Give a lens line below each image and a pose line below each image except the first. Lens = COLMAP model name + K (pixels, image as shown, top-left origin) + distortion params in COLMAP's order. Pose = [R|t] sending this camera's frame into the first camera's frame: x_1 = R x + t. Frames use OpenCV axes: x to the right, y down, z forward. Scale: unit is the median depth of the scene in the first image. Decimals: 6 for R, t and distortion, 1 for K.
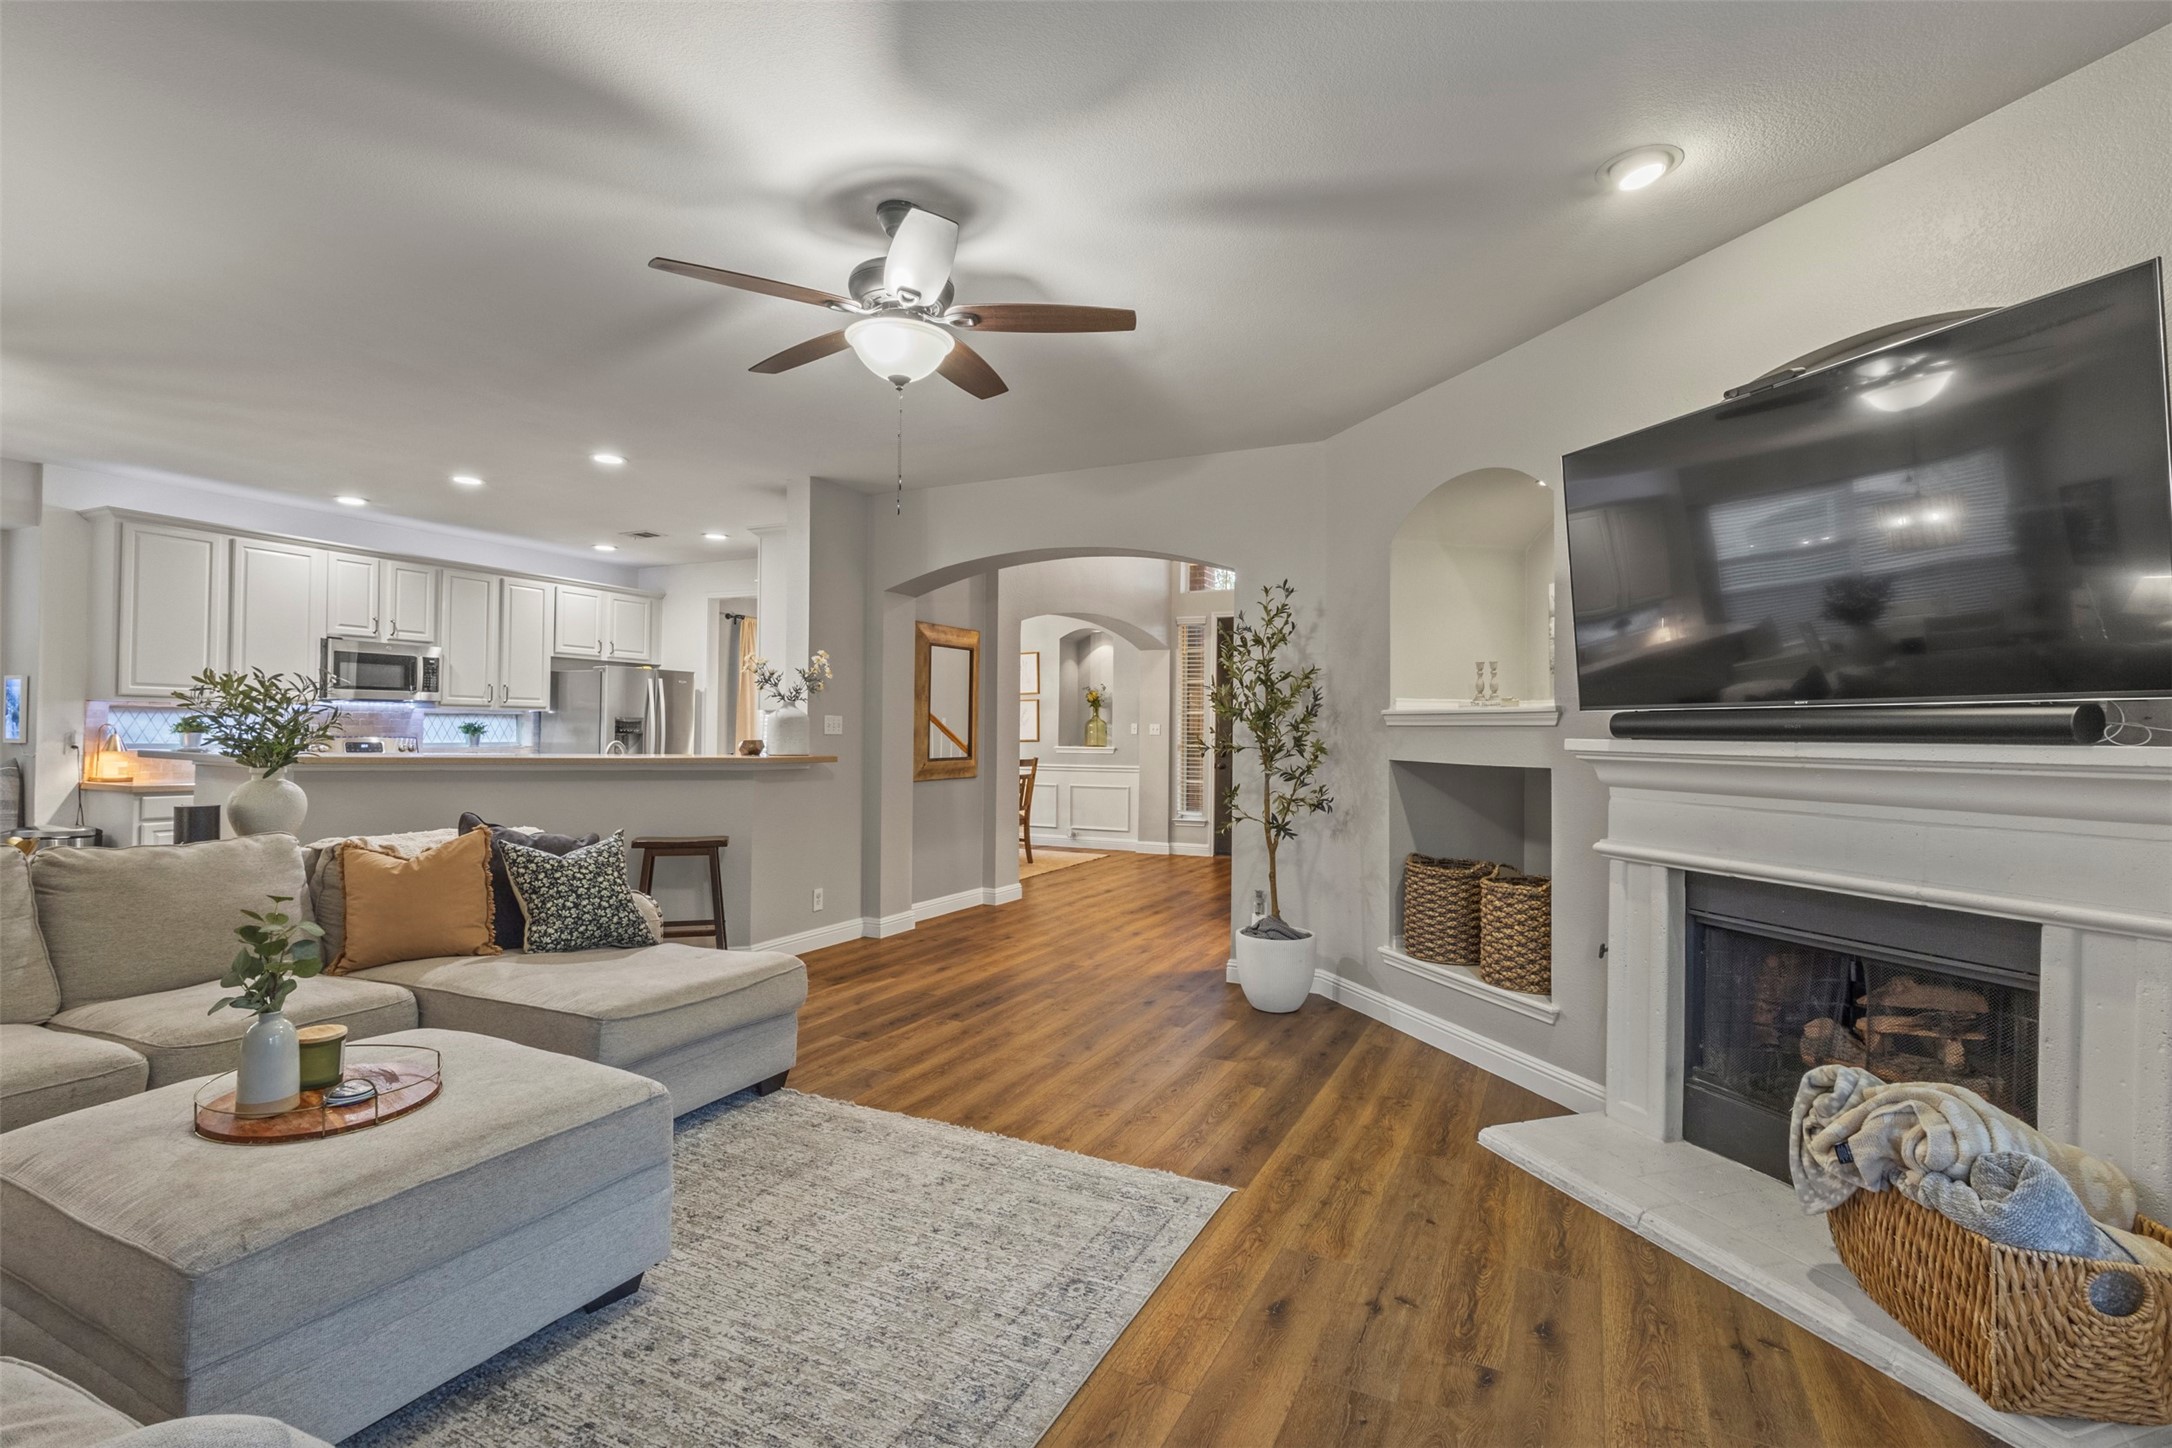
lens RADIAL K [[996.3, 0, 1073.6], [0, 996.3, 729.1], [0, 0, 1]] dist [0.004780, 0.000087]
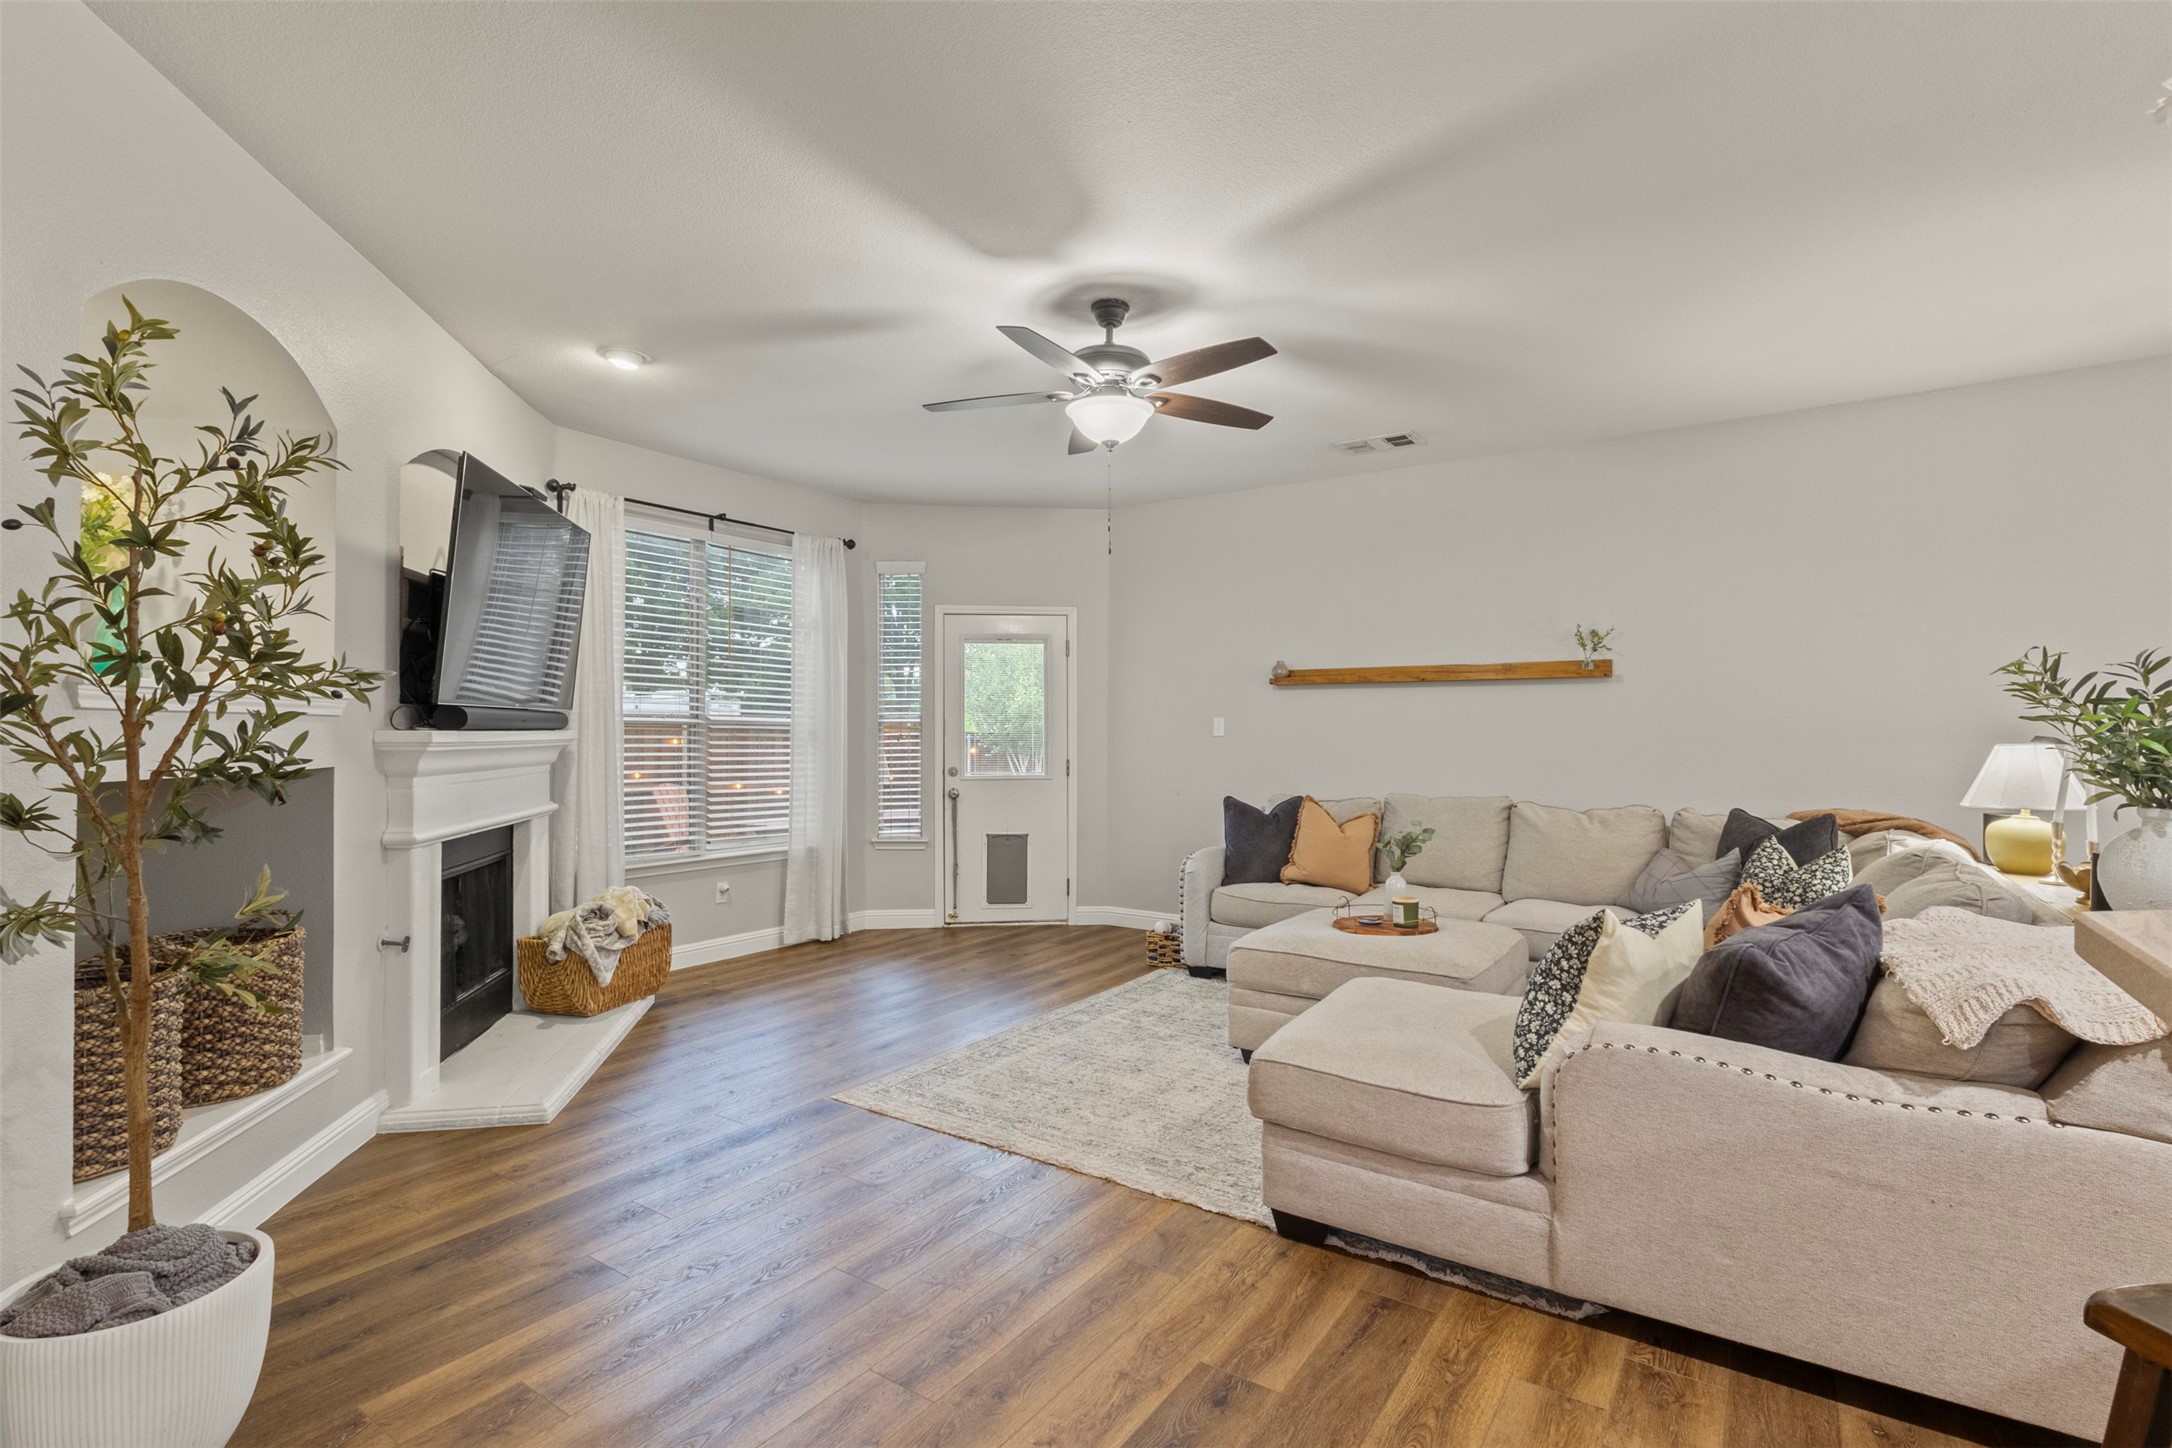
lens RADIAL K [[996.3, 0, 1078.2], [0, 996.3, 728.5], [0, 0, 1]] dist [0.004780, 0.000087]
pose [[-0.990566, -0.013505, 0.136373, -0.315888], [-0.014634, 0.999866, -0.007279, 0.009931], [-0.136256, -0.009206, -0.990631, 2.268158]]
